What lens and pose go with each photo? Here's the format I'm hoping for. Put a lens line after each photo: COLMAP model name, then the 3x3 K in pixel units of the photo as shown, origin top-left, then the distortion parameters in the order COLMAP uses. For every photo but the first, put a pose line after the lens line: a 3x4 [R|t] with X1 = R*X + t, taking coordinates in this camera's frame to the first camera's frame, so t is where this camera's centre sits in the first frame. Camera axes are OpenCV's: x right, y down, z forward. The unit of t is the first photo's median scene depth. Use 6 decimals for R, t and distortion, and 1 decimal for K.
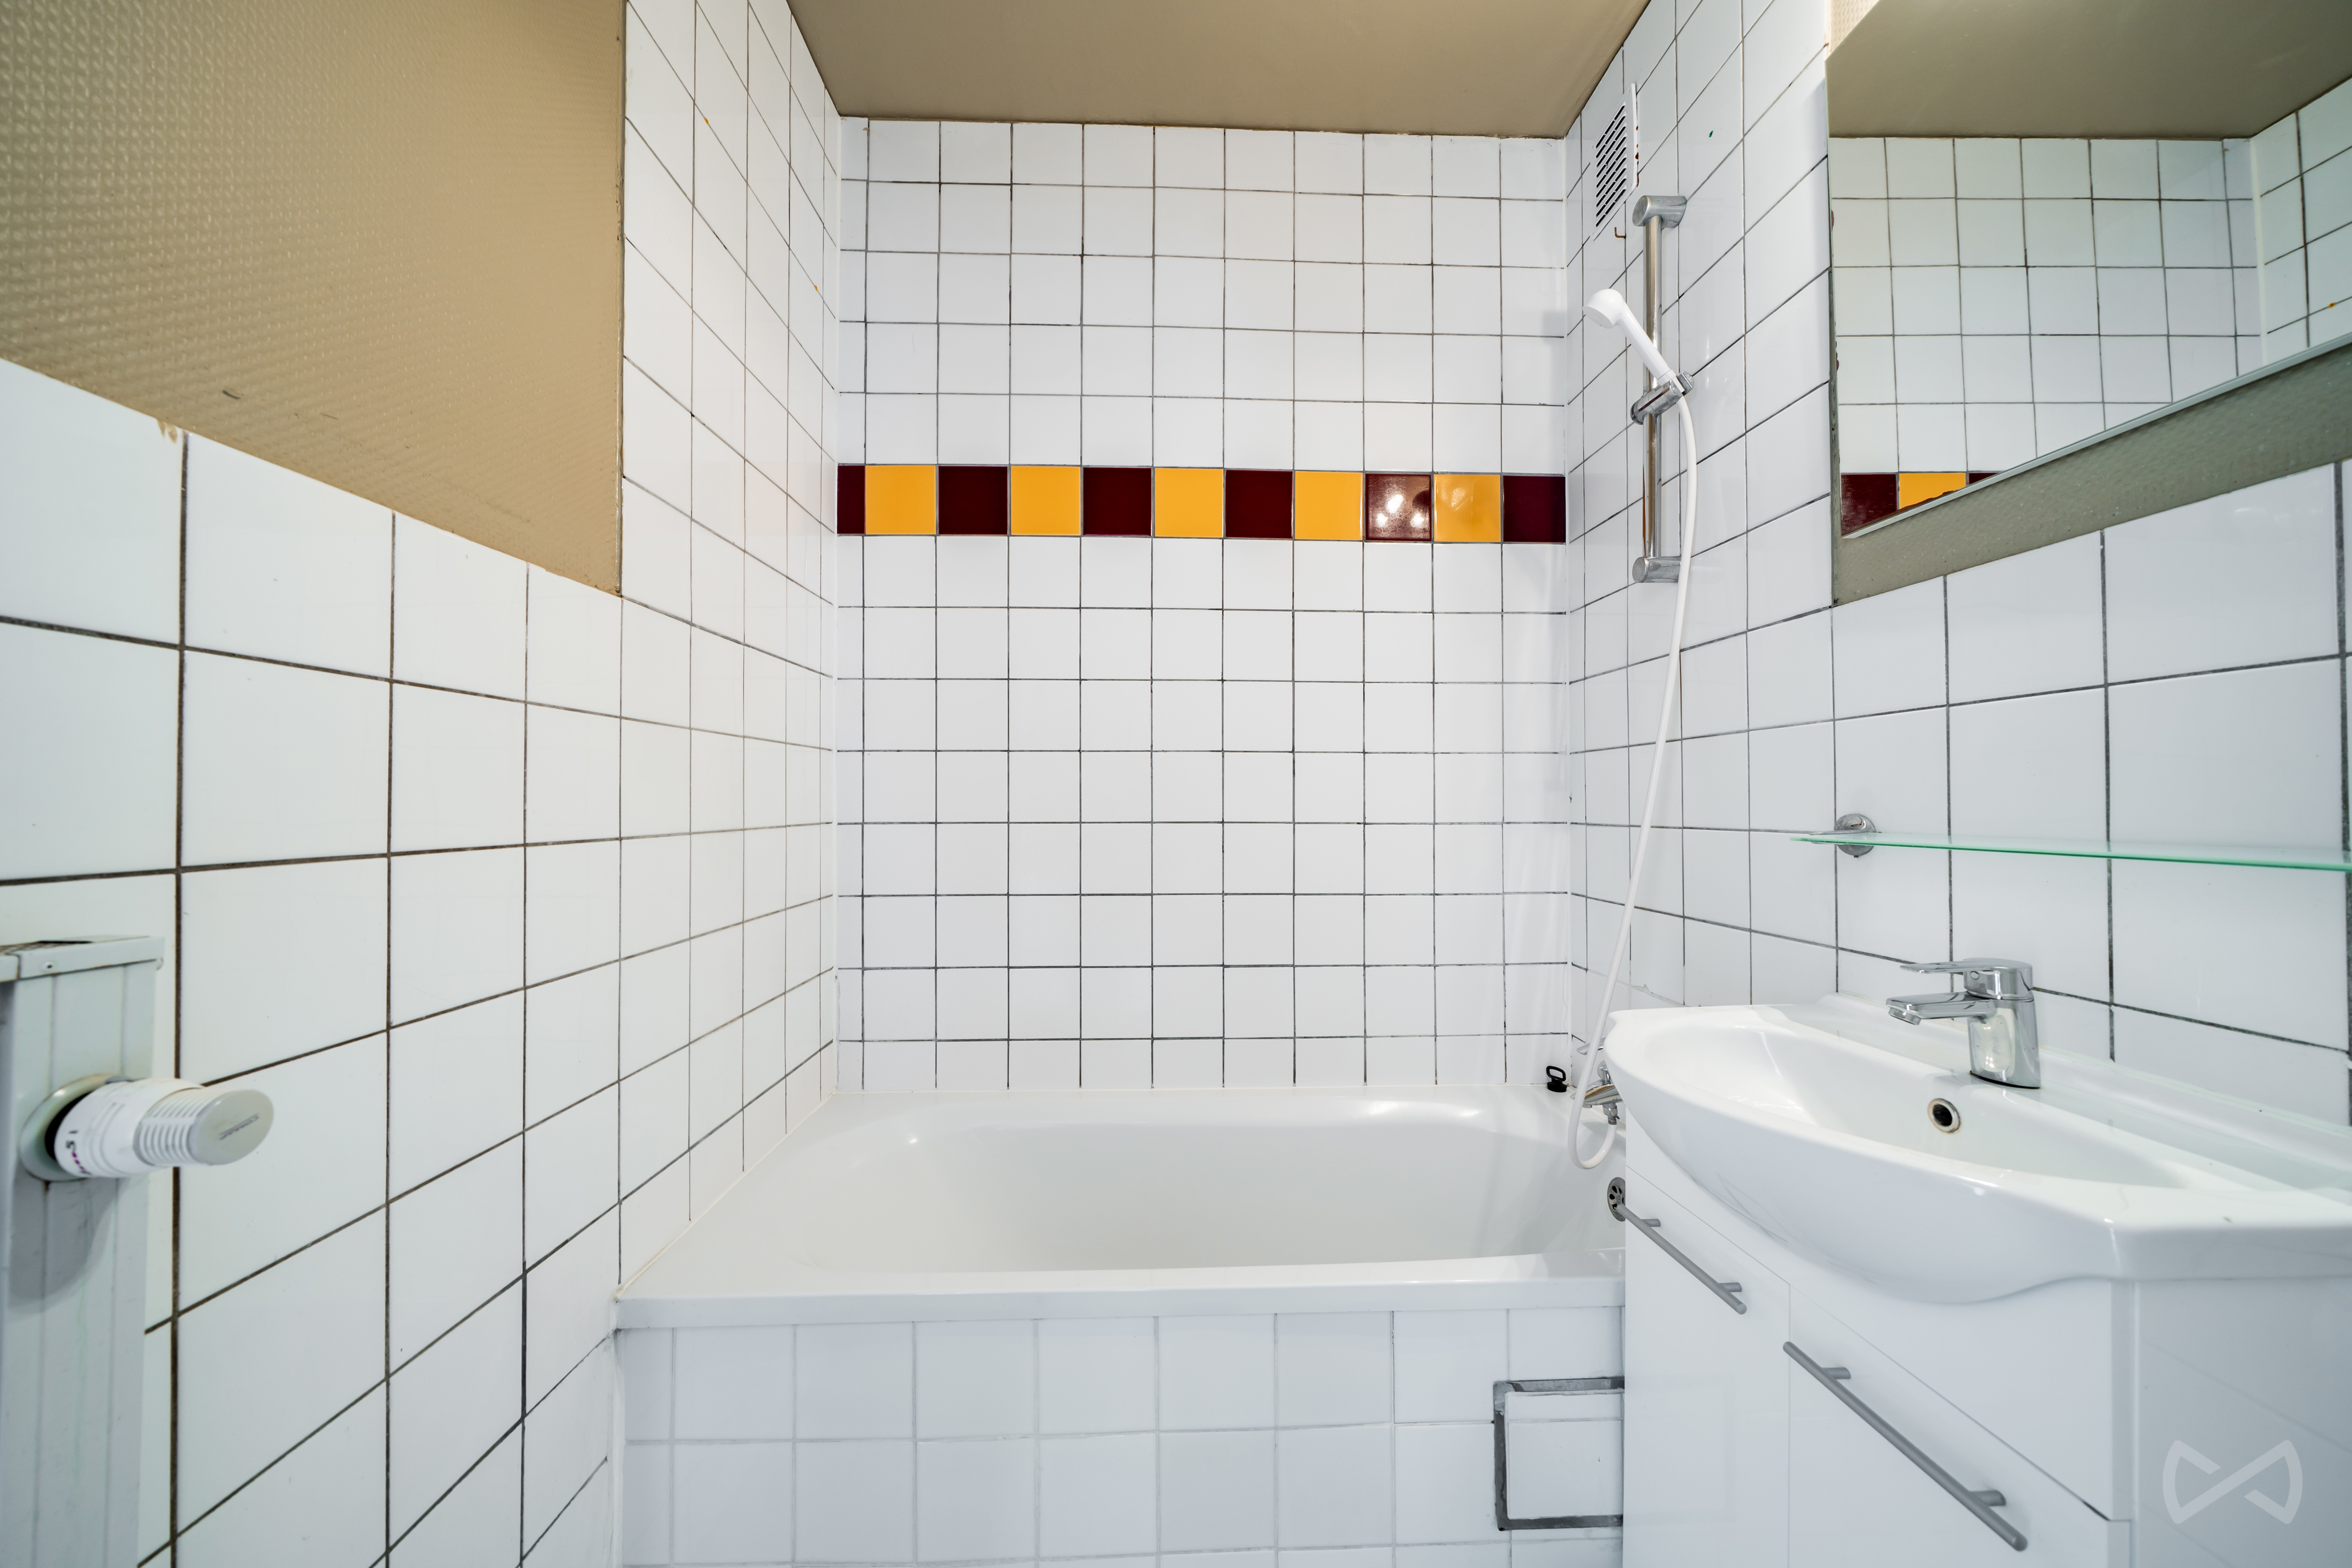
lens RADIAL K [[794.9, 0, 1173.6], [0, 794.9, 793.6], [0, 0, 1]] dist [-0.006370, -0.000044]
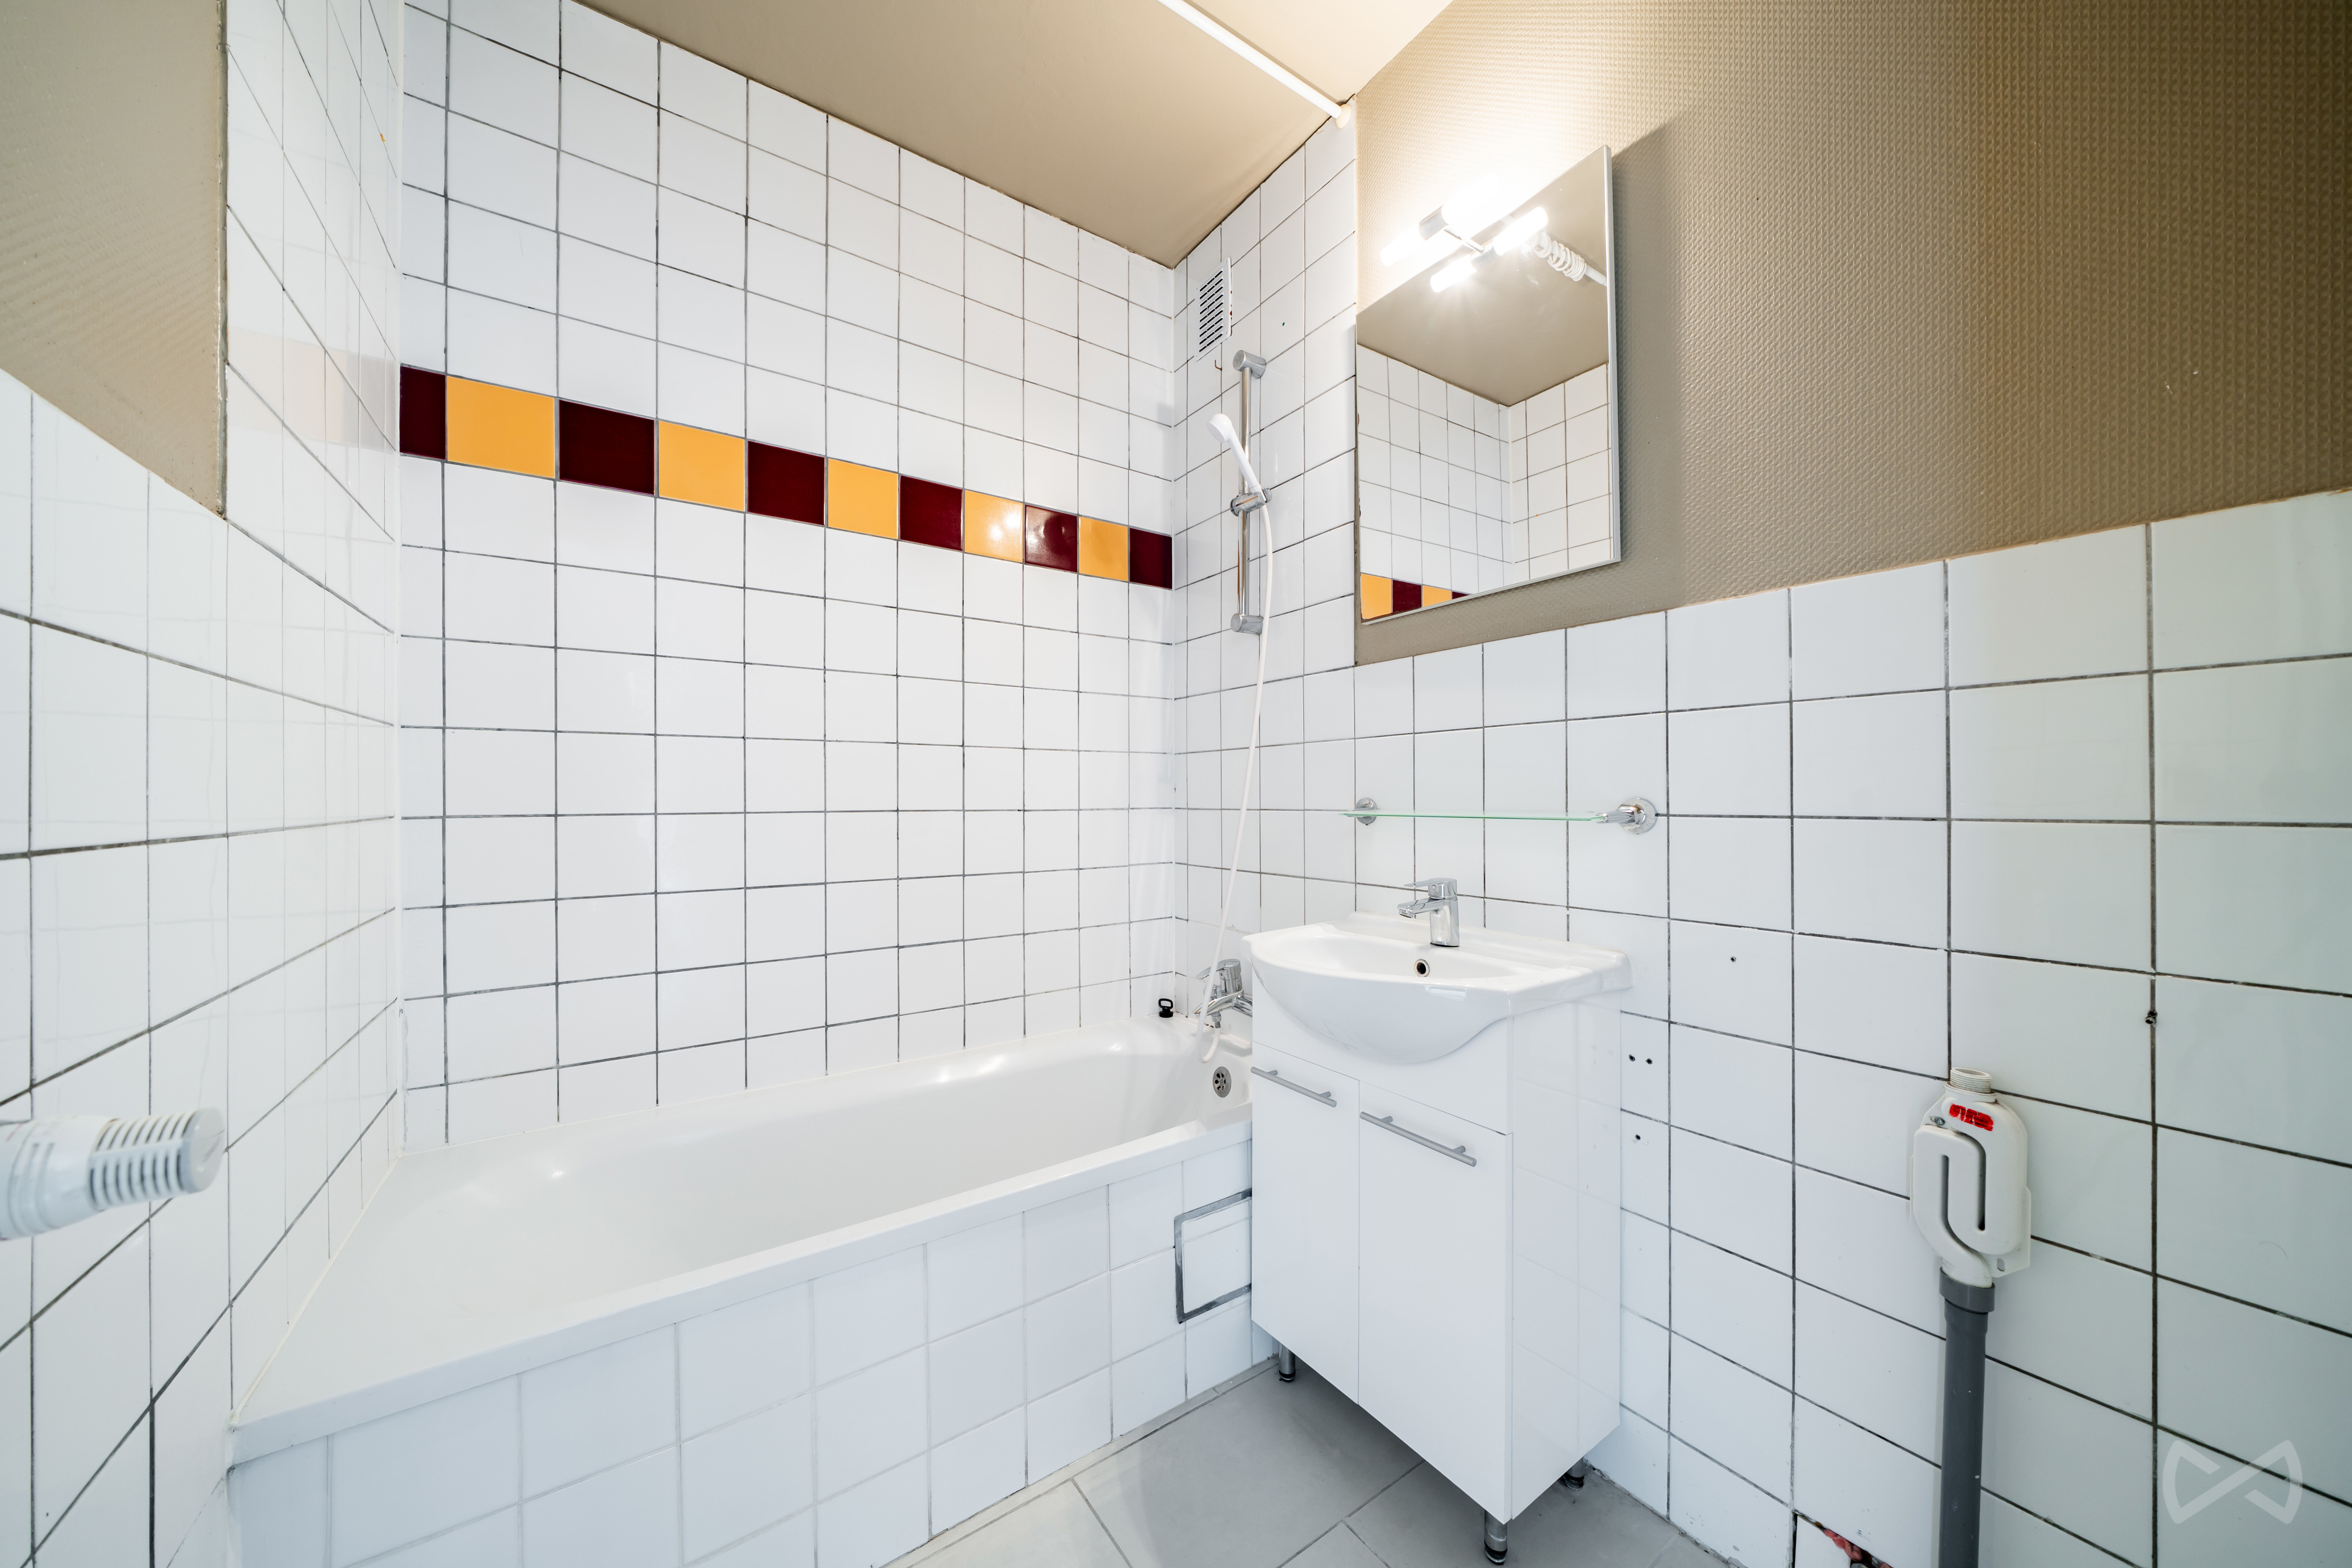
lens RADIAL K [[794.9, 0, 1173.6], [0, 794.9, 793.6], [0, 0, 1]] dist [-0.006370, -0.000044]
pose [[0.841417, -0.000268, 0.540386, -0.232321], [-0.004392, 0.999963, 0.007334, 0.004755], [-0.540368, -0.008544, 0.841385, -0.096556]]
